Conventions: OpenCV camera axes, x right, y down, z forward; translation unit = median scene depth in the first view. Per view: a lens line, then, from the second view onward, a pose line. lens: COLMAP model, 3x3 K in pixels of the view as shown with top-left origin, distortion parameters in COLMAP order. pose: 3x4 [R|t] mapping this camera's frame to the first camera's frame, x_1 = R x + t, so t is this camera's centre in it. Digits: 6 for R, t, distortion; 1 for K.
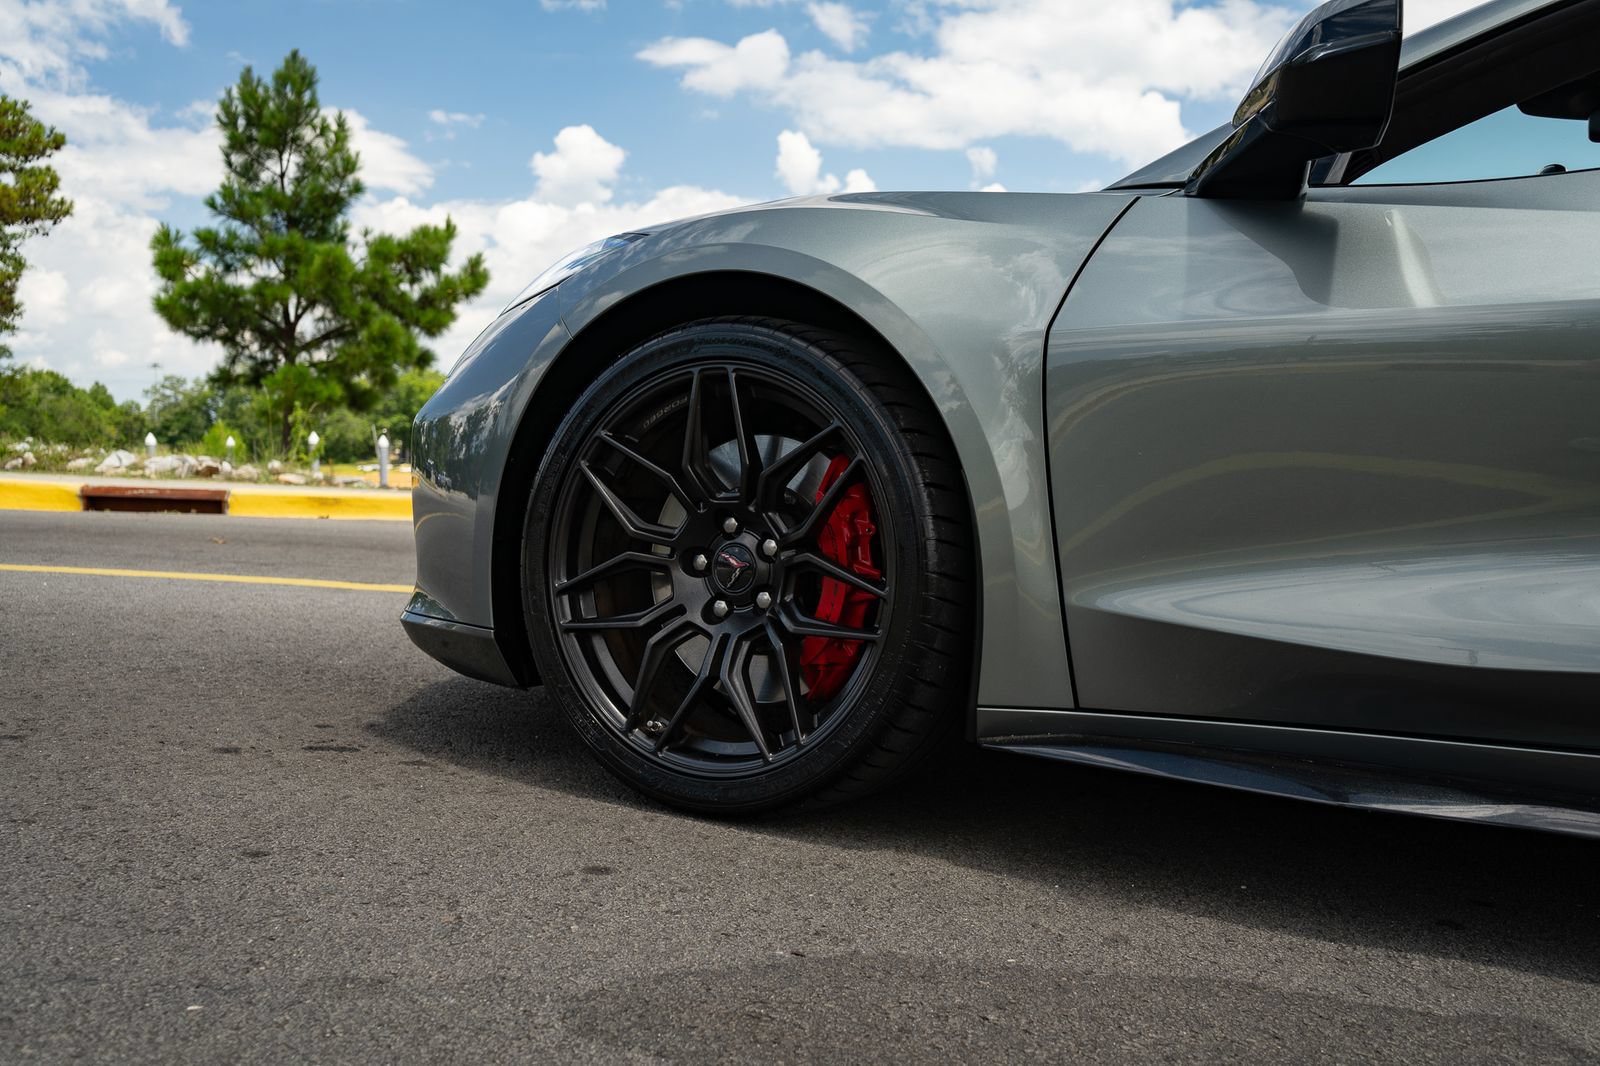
lens RADIAL K [[1587.7, 0, 807.8], [0, 1587.7, 536.0], [0, 0, 1]] dist [0.004573, 0.000000]
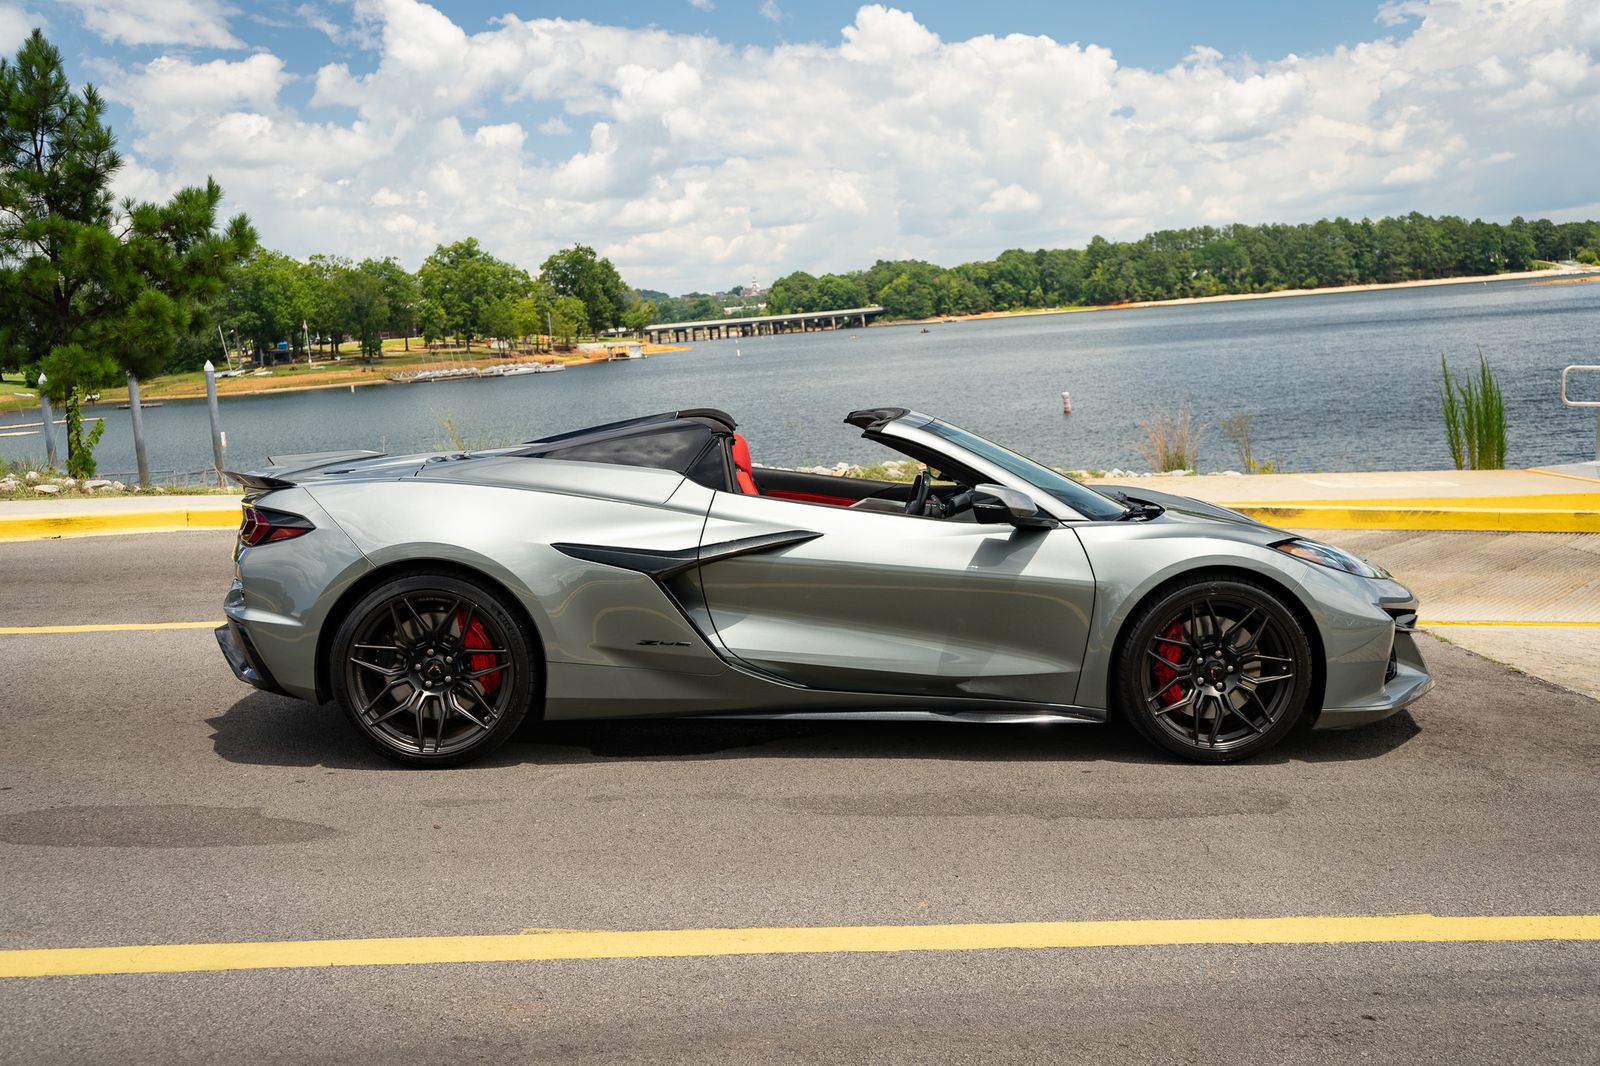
lens RADIAL K [[1785.9, 0, 800.6], [0, 1785.9, 558.8], [0, 0, 1]] dist [0.012025, 0.000000]
pose [[0.996329, -0.080129, 0.030120, 0.103256], [0.077225, 0.993156, 0.087621, -0.031746], [-0.036935, -0.084973, 0.995698, -0.189139]]
